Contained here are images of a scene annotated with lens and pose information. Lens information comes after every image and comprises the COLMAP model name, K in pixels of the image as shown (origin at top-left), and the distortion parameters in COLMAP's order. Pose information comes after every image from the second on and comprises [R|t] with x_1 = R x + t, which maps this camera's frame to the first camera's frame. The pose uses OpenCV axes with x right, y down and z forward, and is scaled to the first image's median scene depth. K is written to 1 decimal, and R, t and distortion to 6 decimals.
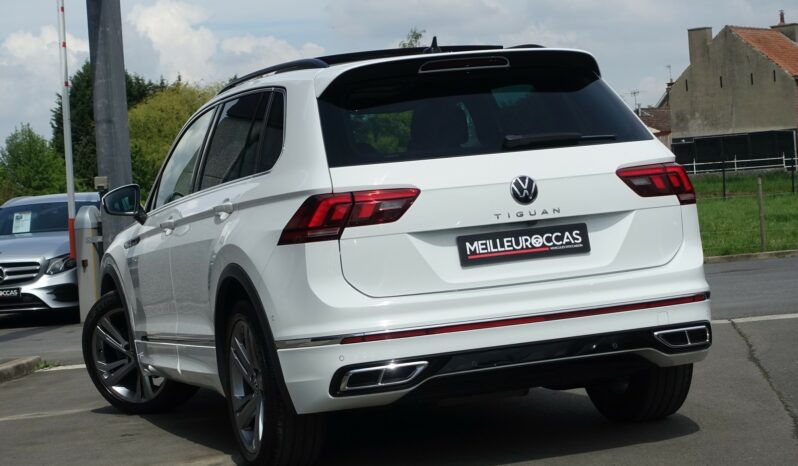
lens RADIAL K [[1934.0, 0, 399.0], [0, 1934.0, 233.0], [0, 0, 1]] dist [-0.064235, -0.235458]
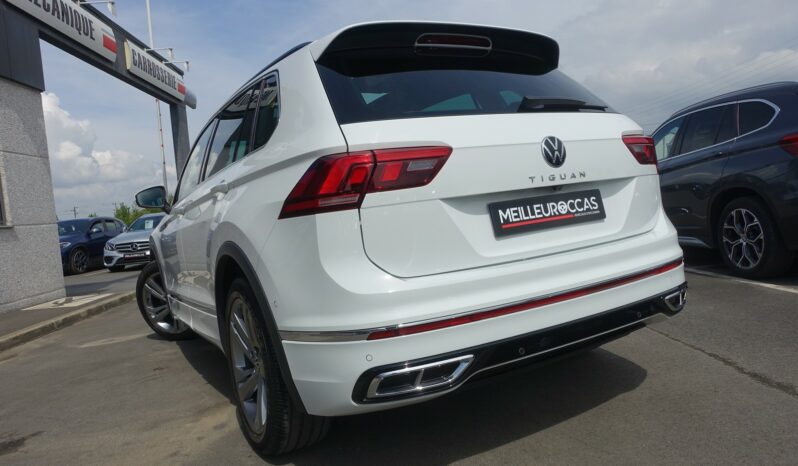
lens RADIAL K [[558.2, 0, 399.0], [0, 558.2, 233.0], [0, 0, 1]] dist [-0.004947, -0.001597]
pose [[0.982633, -0.028891, 0.183294, -0.056176], [0.026732, 0.999541, 0.014238, 0.010469], [-0.183622, -0.009091, 0.982955, 0.750573]]
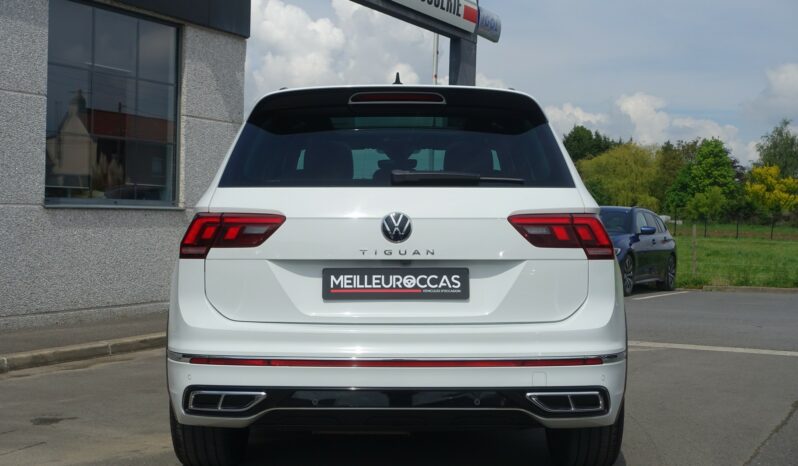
lens RADIAL K [[1111.7, 0, 399.0], [0, 1111.7, 233.0], [0, 0, 1]] dist [-0.023157, -0.059496]
pose [[0.935535, 0.098033, -0.339357, 0.251834], [-0.096180, 0.995114, 0.022317, -0.031750], [0.339887, 0.011761, 0.940393, 0.480010]]
